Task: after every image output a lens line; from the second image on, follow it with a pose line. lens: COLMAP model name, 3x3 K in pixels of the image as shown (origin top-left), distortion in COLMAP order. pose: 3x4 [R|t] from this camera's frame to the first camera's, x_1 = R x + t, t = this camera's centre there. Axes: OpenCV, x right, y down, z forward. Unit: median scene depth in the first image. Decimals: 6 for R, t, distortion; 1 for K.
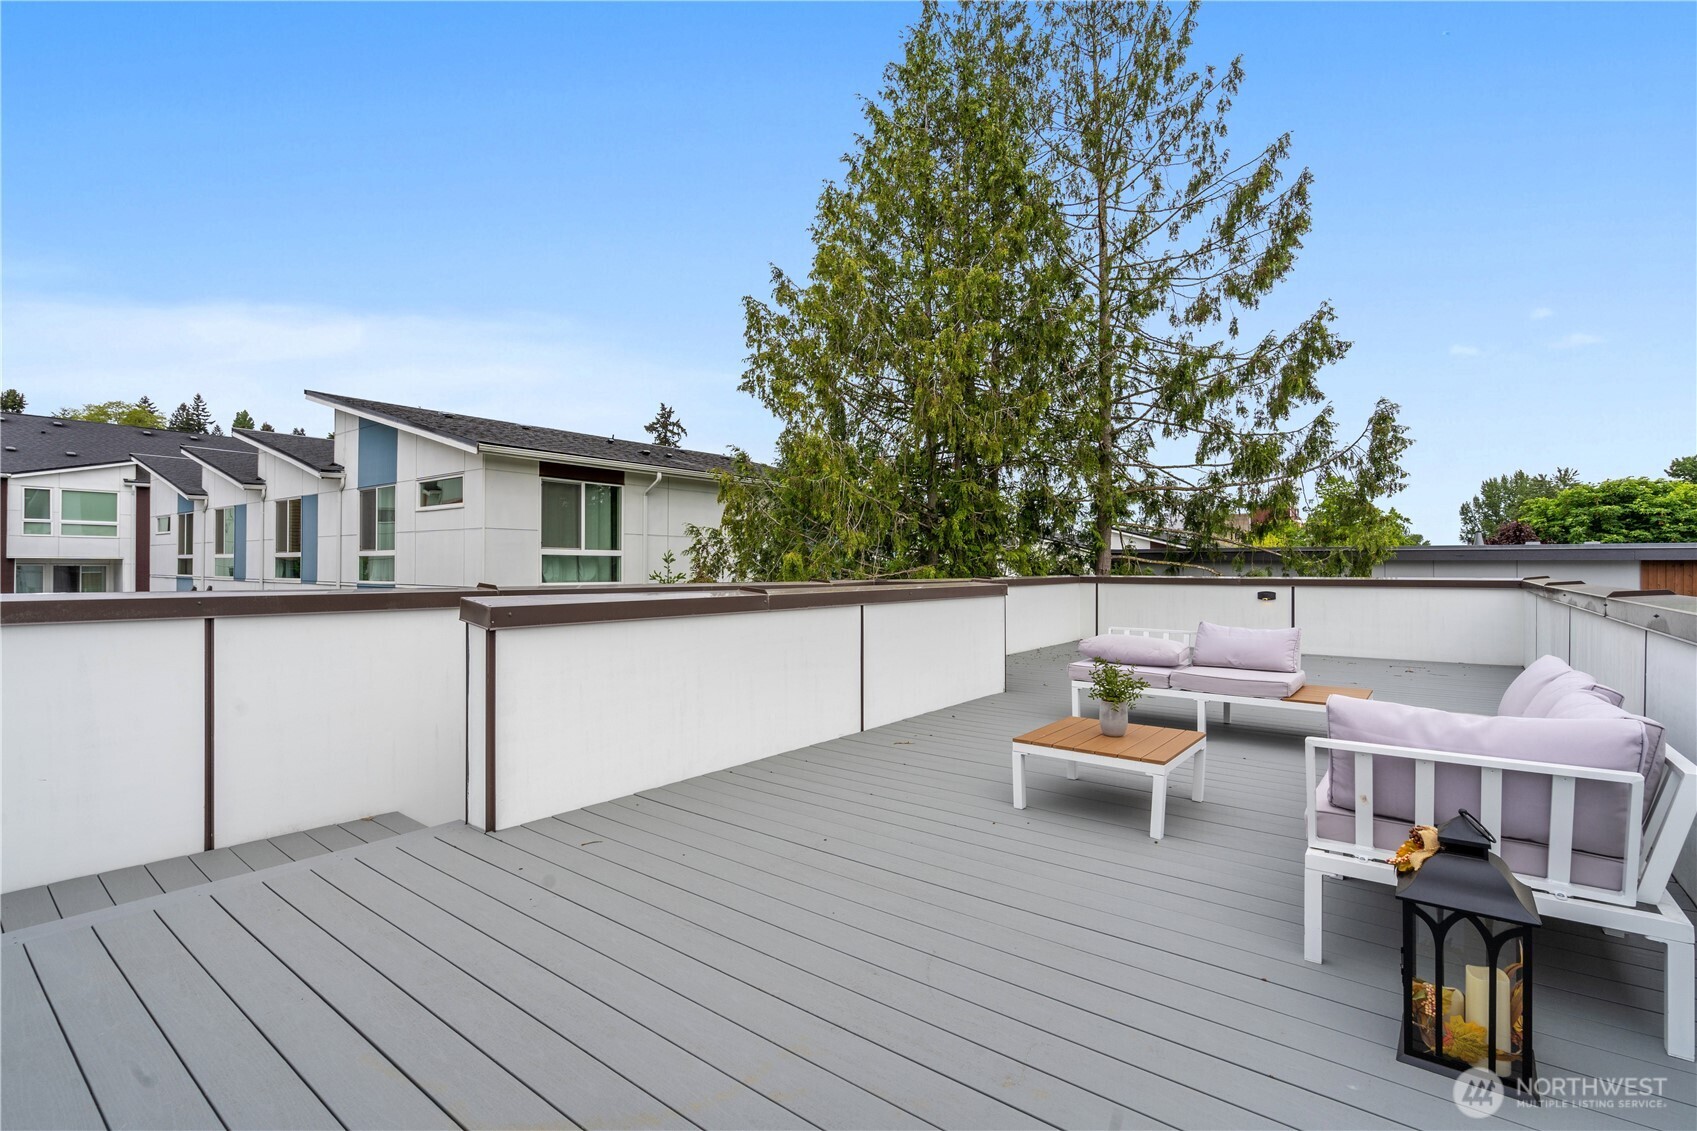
lens RADIAL K [[789.5, 0, 852.3], [0, 789.5, 565.7], [0, 0, 1]] dist [-0.000794, 0.000023]
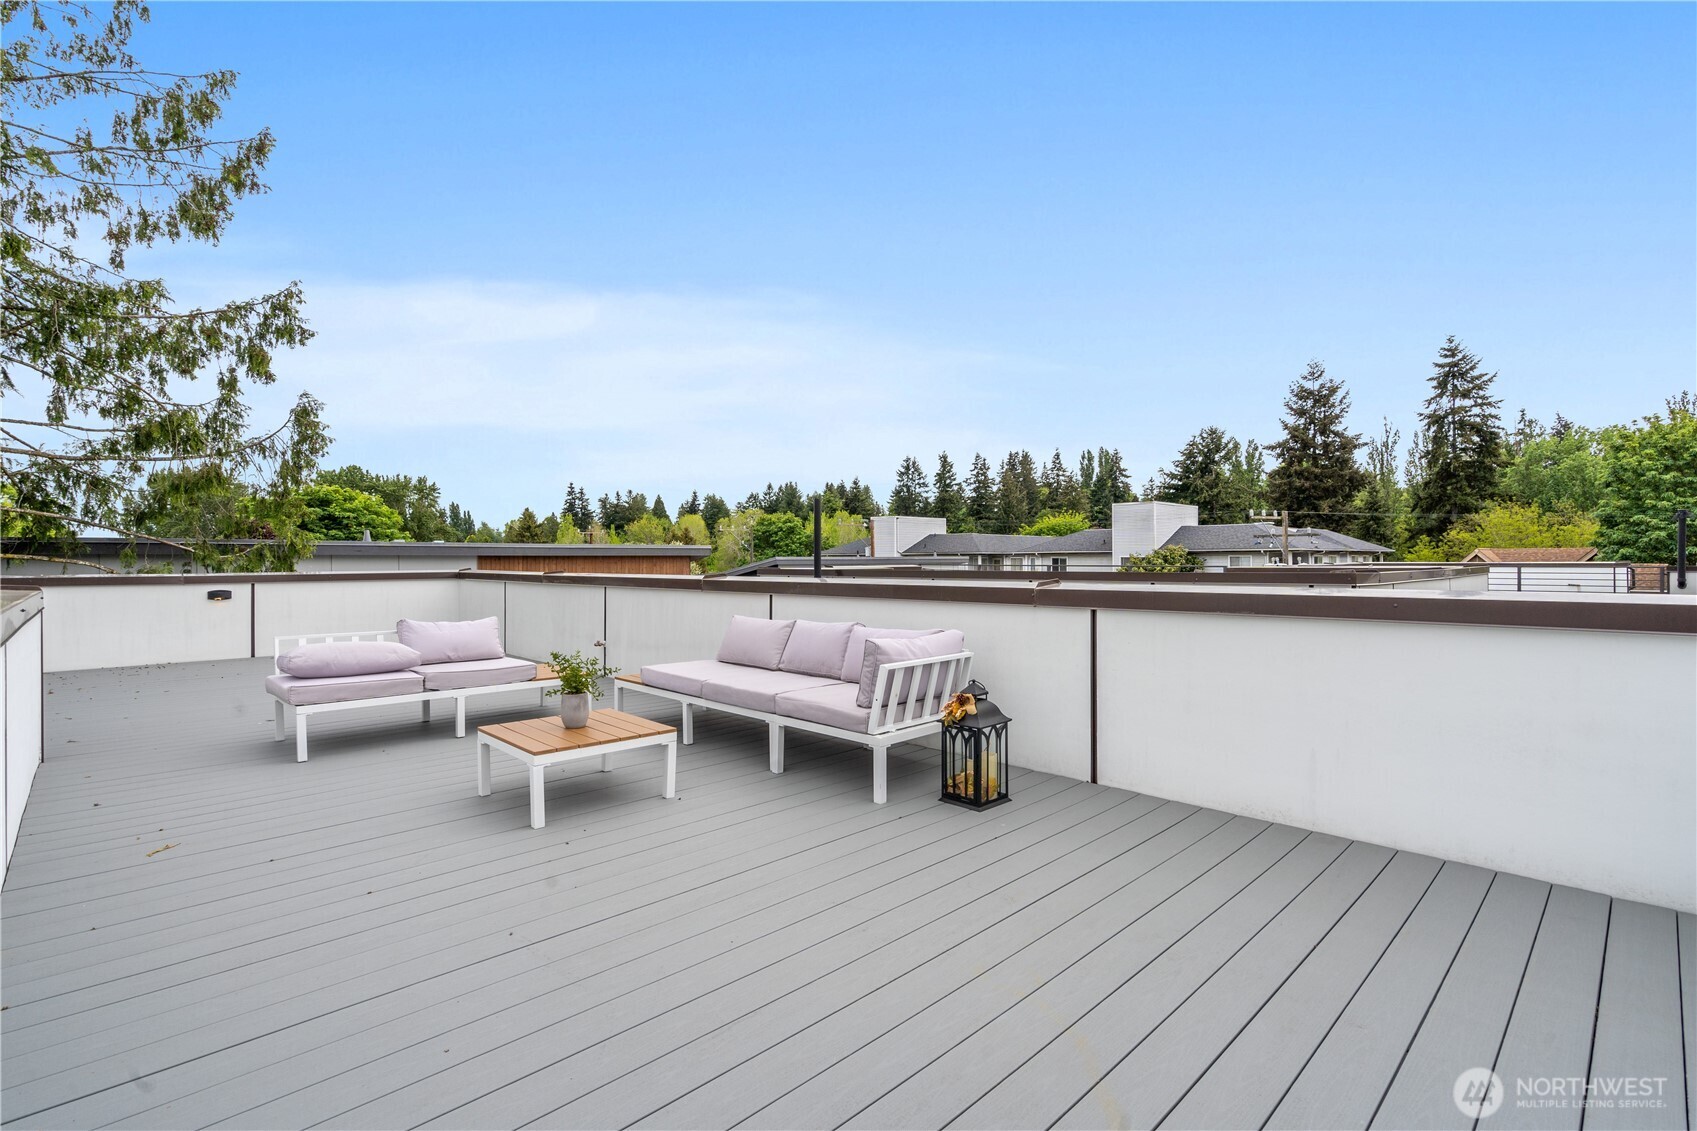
lens RADIAL K [[789.5, 0, 852.3], [0, 789.5, 565.7], [0, 0, 1]] dist [-0.000794, 0.000023]
pose [[0.139262, -0.009451, 0.990211, -0.221594], [0.002854, 0.999954, 0.009143, -0.000174], [-0.990251, 0.001553, 0.139282, 0.181488]]
